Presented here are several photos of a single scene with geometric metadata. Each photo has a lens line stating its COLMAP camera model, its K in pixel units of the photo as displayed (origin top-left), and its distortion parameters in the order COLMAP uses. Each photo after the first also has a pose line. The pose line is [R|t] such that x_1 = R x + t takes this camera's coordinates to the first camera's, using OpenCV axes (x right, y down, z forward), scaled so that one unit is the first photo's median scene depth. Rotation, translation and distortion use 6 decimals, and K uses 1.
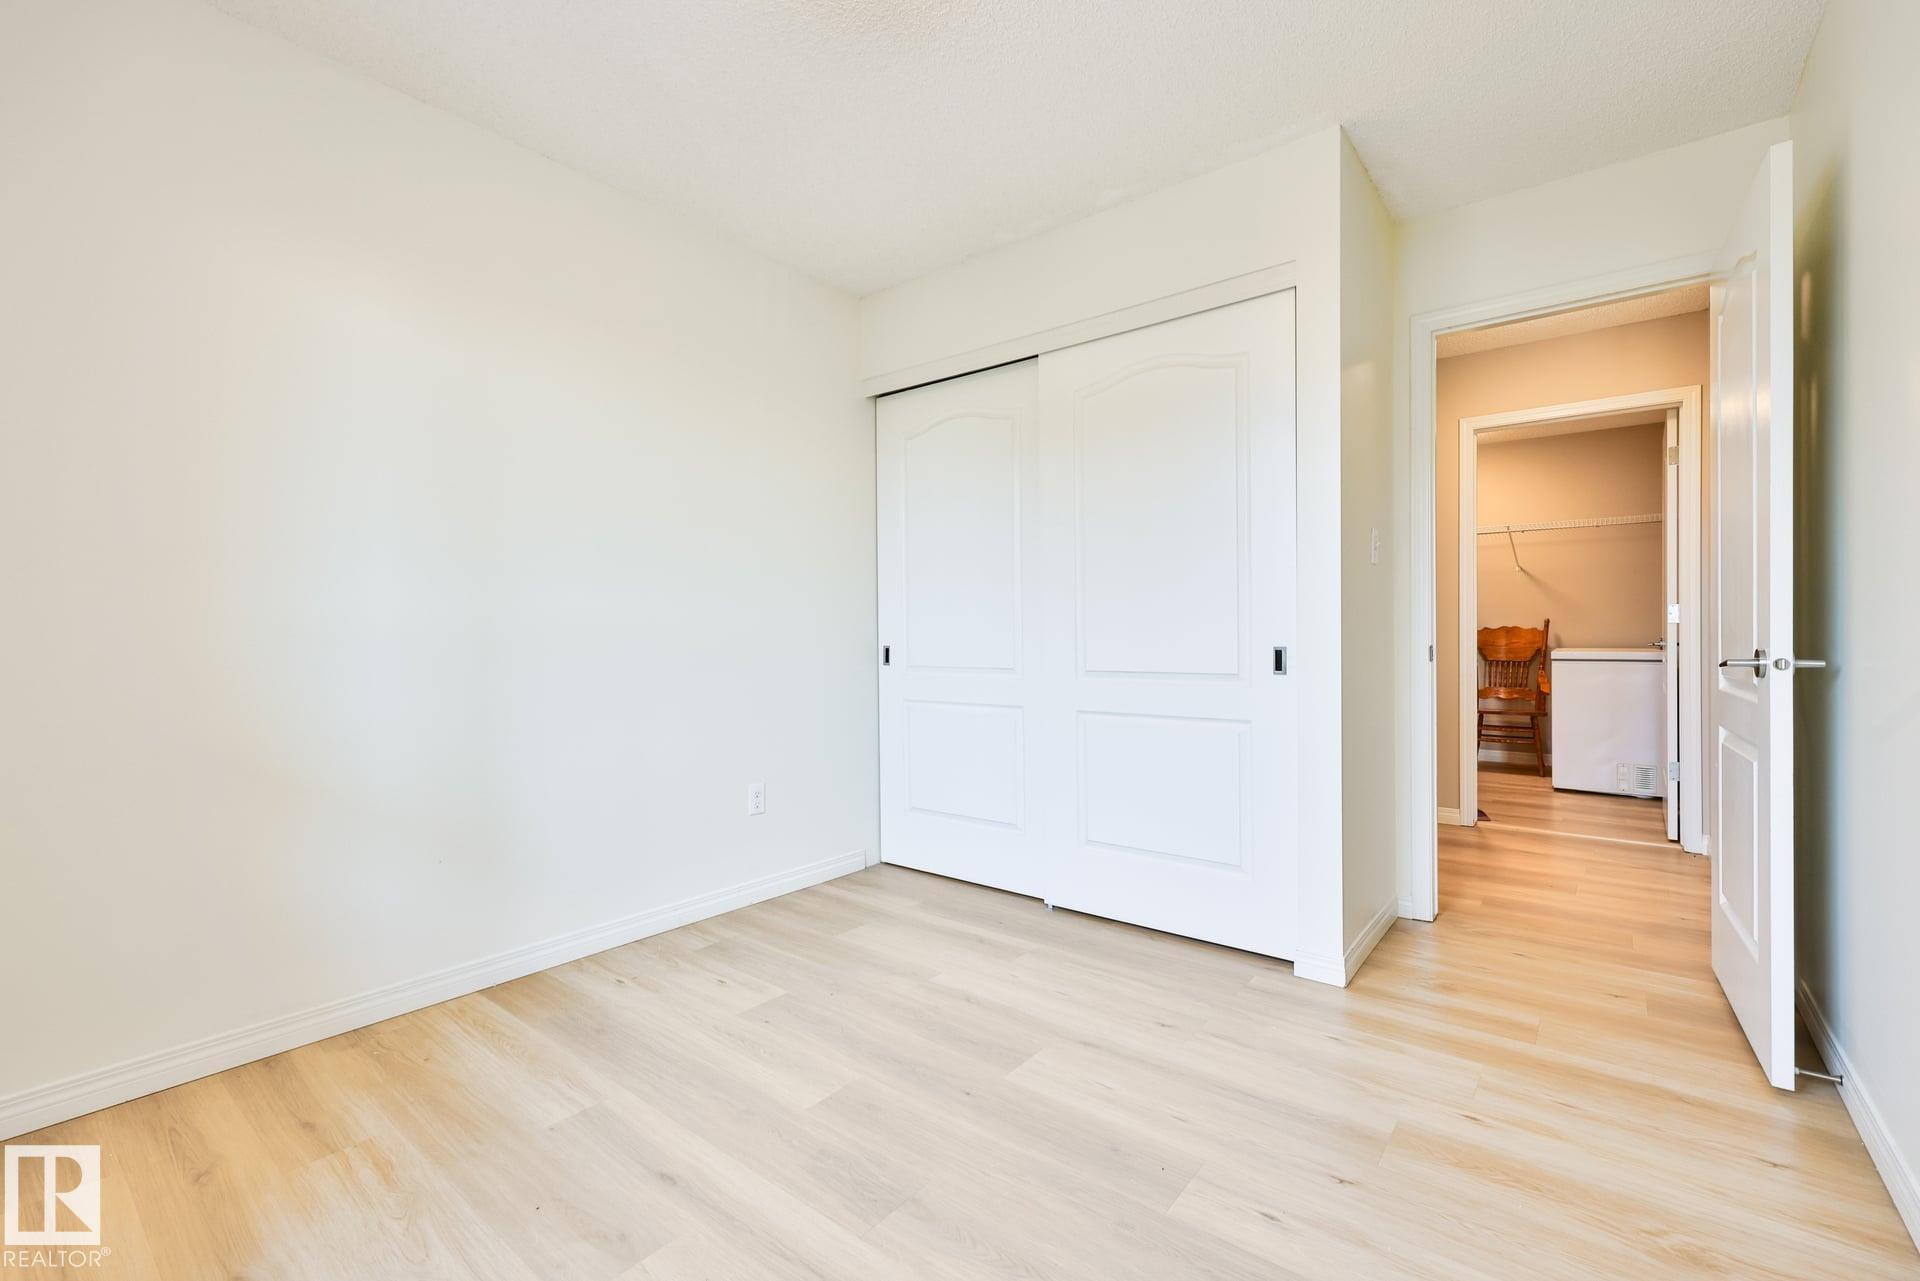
lens RADIAL K [[816.0, 0, 964.2], [0, 816.0, 642.1], [0, 0, 1]] dist [-0.001602, 0.000470]
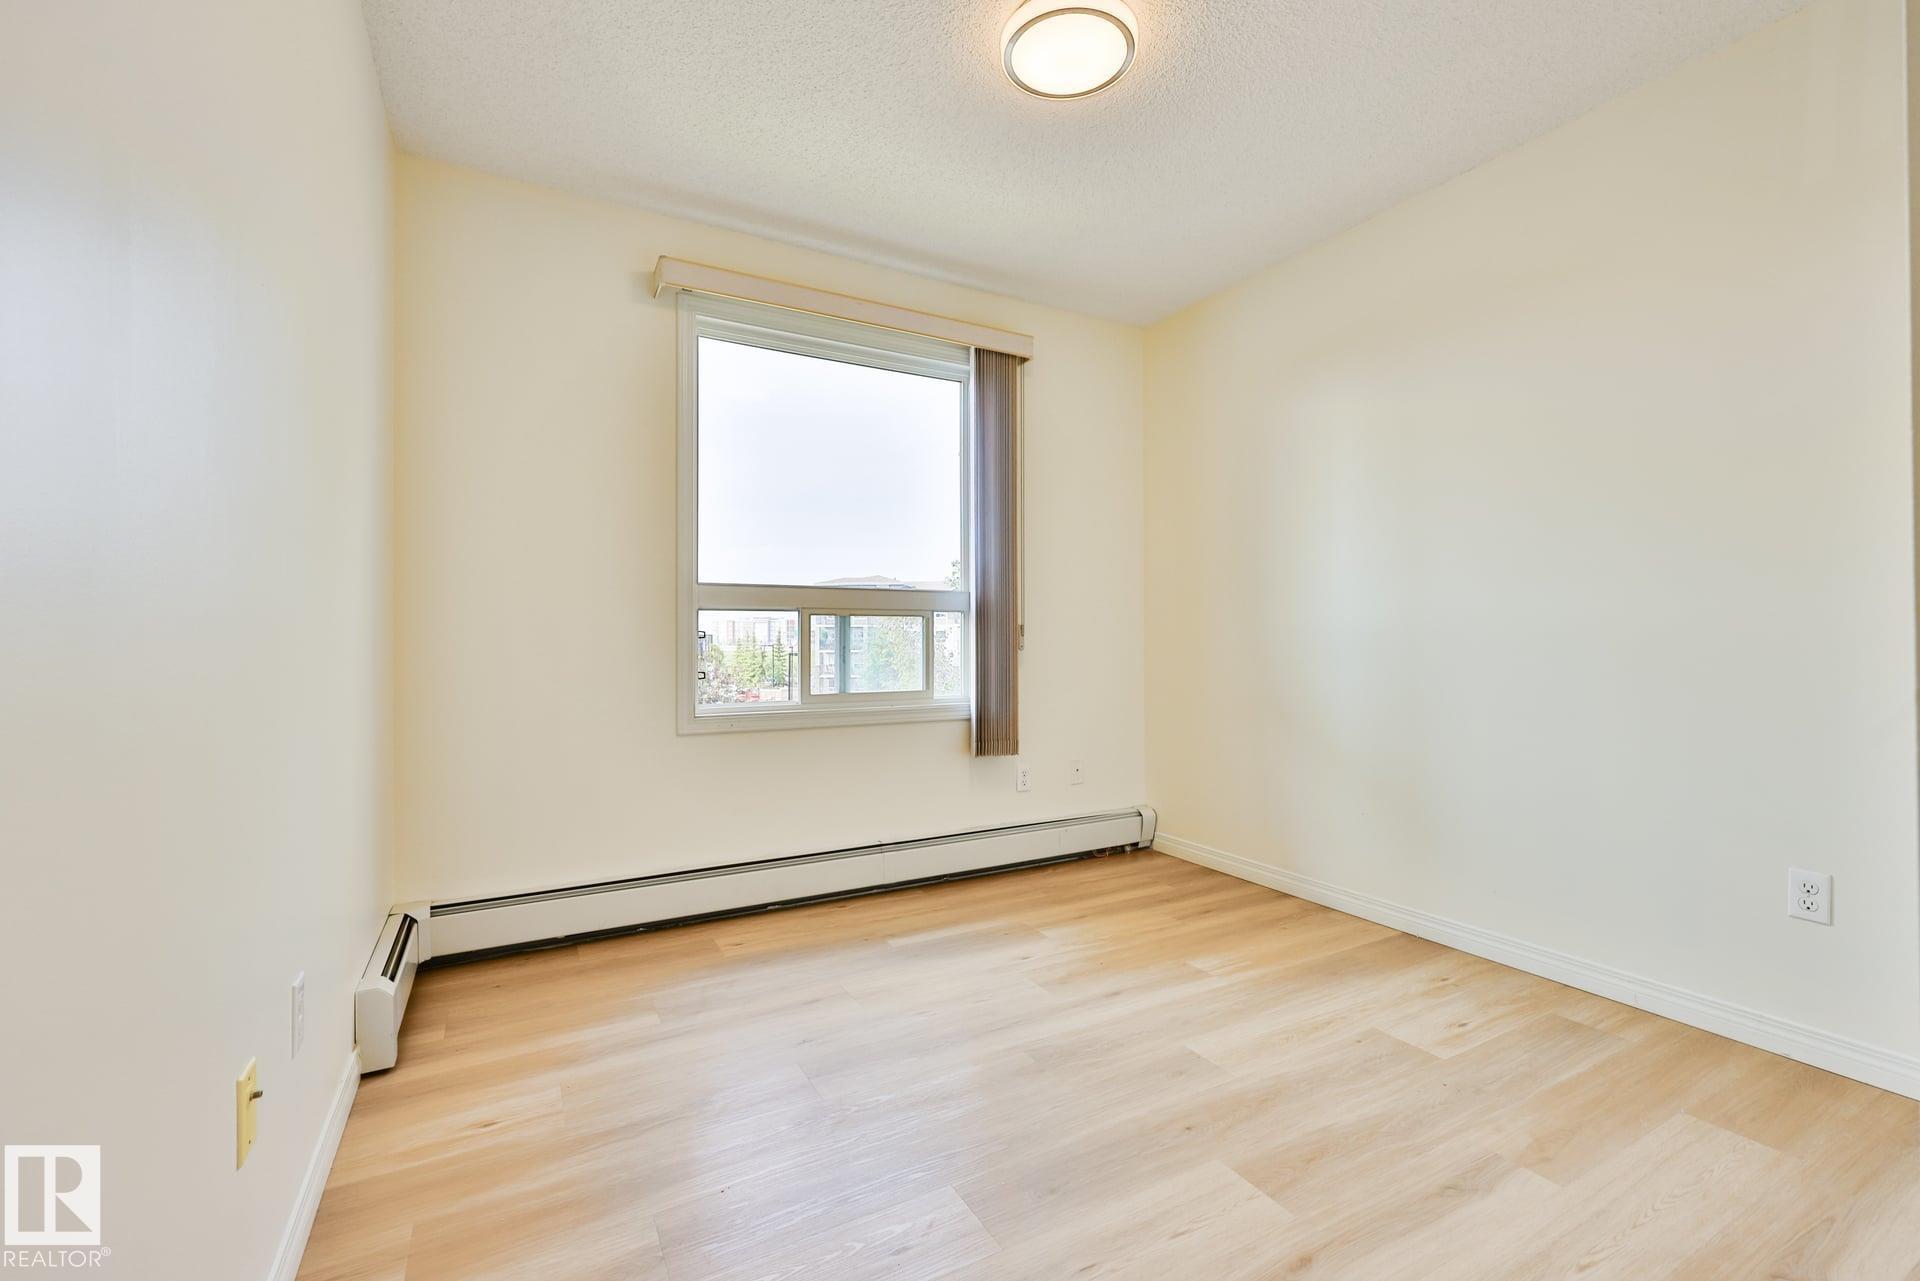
lens RADIAL K [[816.0, 0, 963.0], [0, 816.0, 642.4], [0, 0, 1]] dist [-0.001602, 0.000470]
pose [[-0.388998, 0.009840, -0.921186, 0.753212], [0.000410, 0.999945, 0.010508, -0.003294], [0.921239, 0.003710, -0.388981, 0.893667]]
